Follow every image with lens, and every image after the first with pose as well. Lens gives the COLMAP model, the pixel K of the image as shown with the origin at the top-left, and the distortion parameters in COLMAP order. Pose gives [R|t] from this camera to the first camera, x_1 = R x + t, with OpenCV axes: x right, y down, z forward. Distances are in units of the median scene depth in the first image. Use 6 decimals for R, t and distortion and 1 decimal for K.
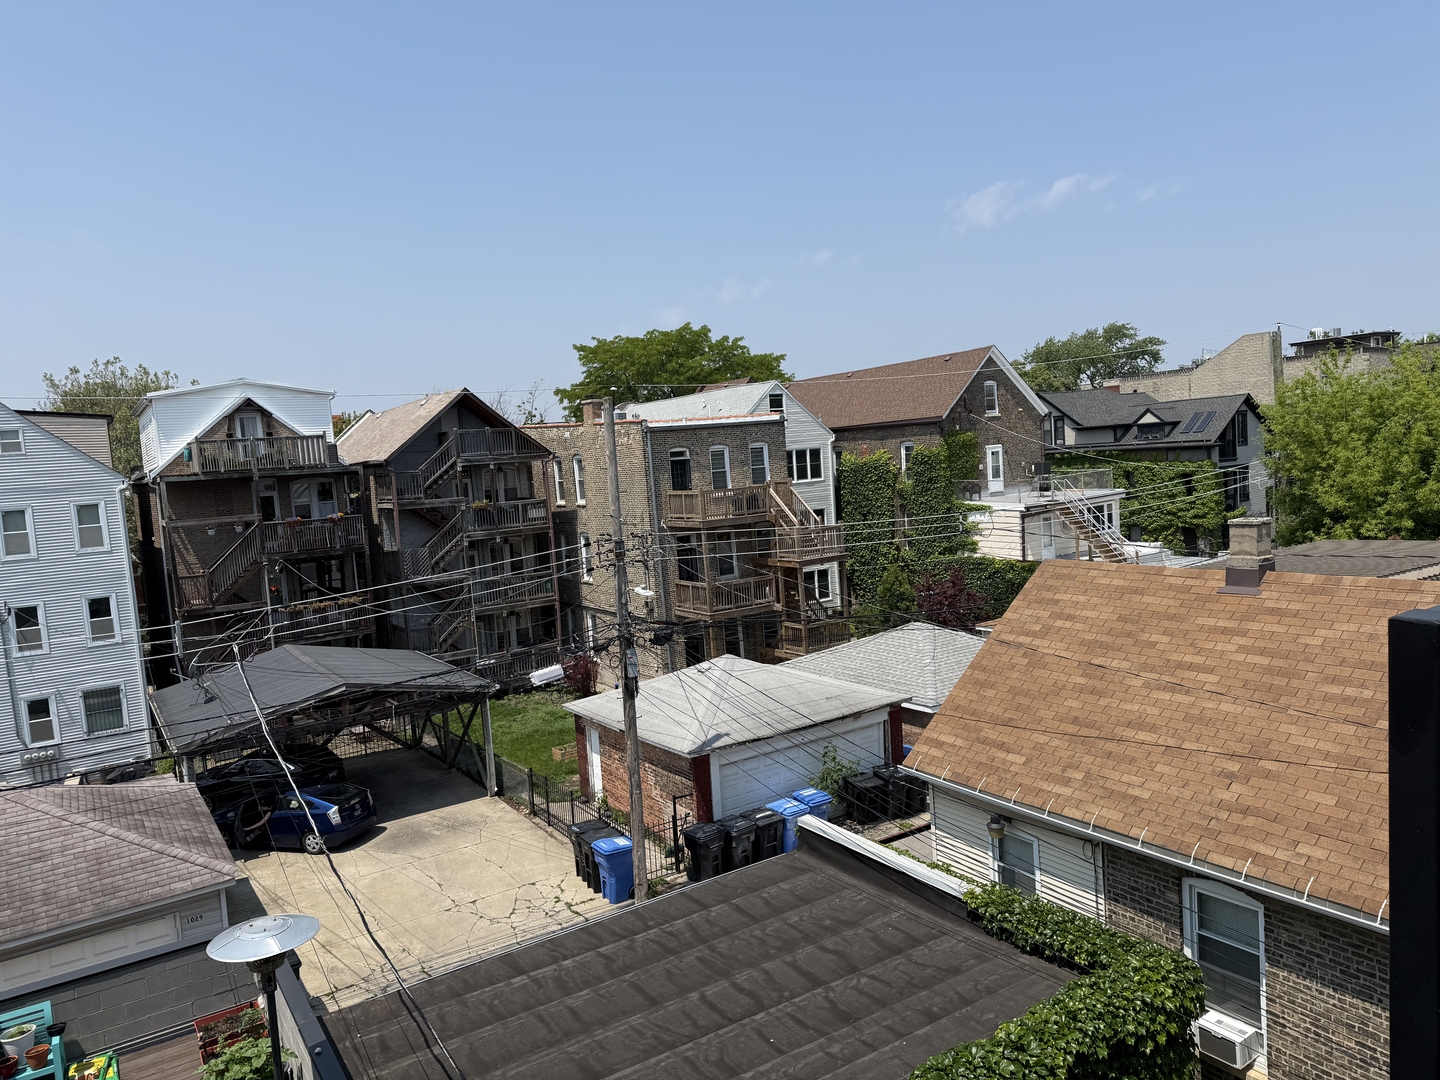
lens RADIAL K [[1003.5, 0, 720.0], [0, 1003.5, 540.0], [0, 0, 1]] dist [0.072012, -0.002145]
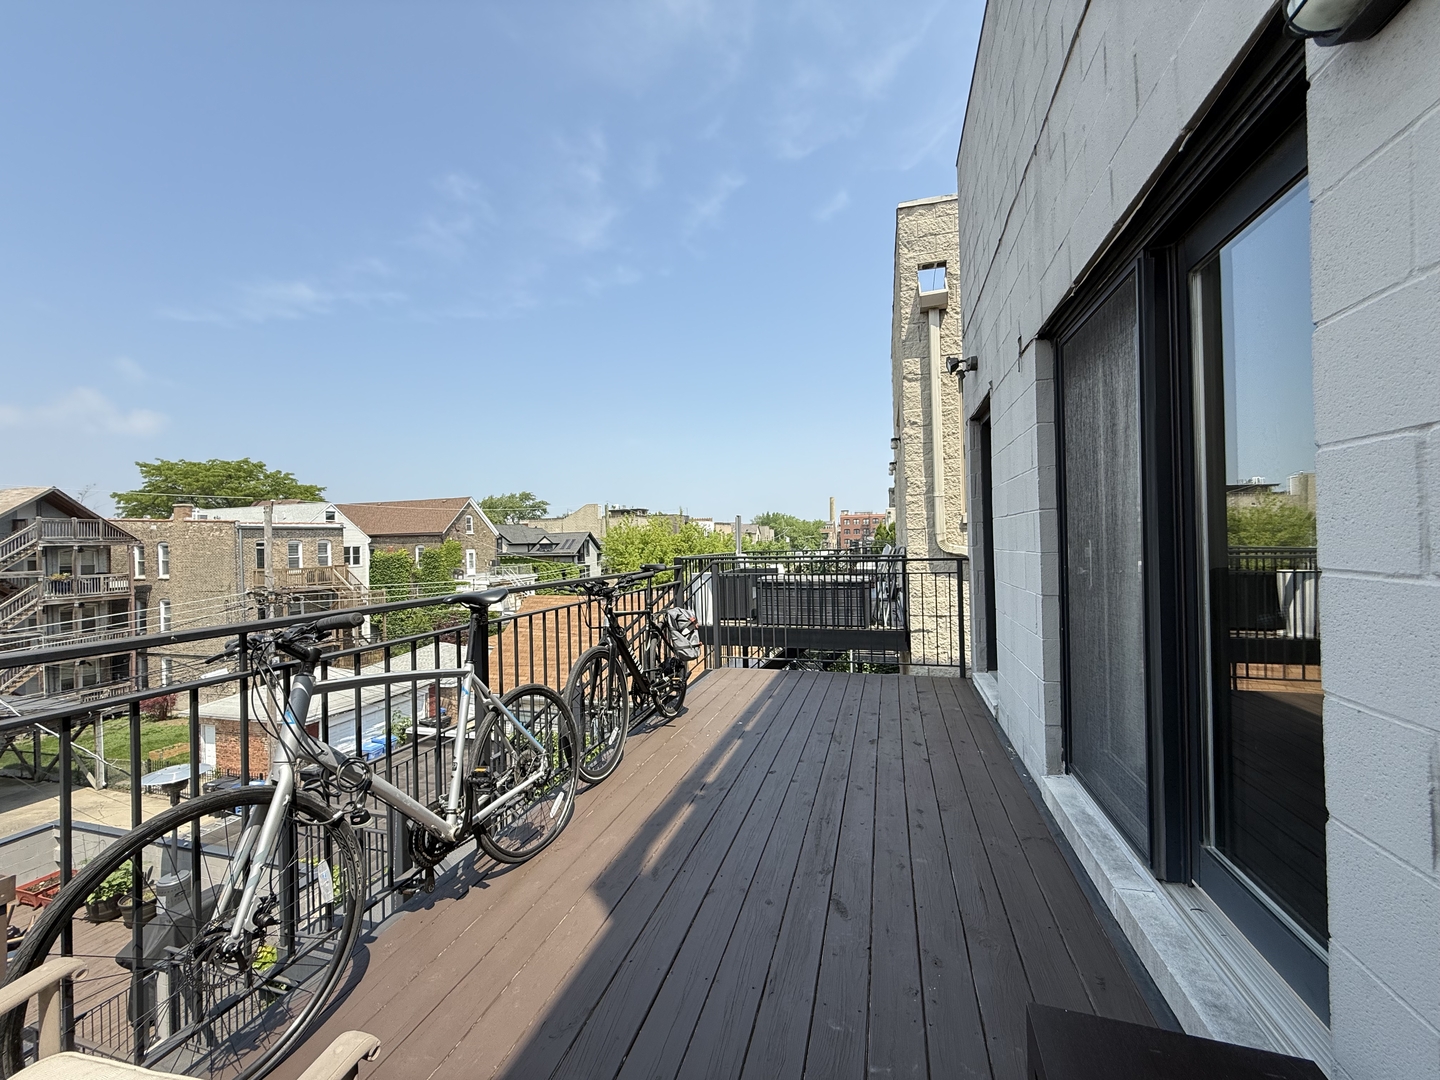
lens RADIAL K [[573.1, 0, 720.0], [0, 573.1, 540.0], [0, 0, 1]] dist [-0.000098, -0.000031]
pose [[0.753422, 0.055554, 0.655186, -0.070668], [0.024613, 0.993343, -0.112530, 0.017338], [-0.657076, 0.100908, 0.747040, -0.082457]]
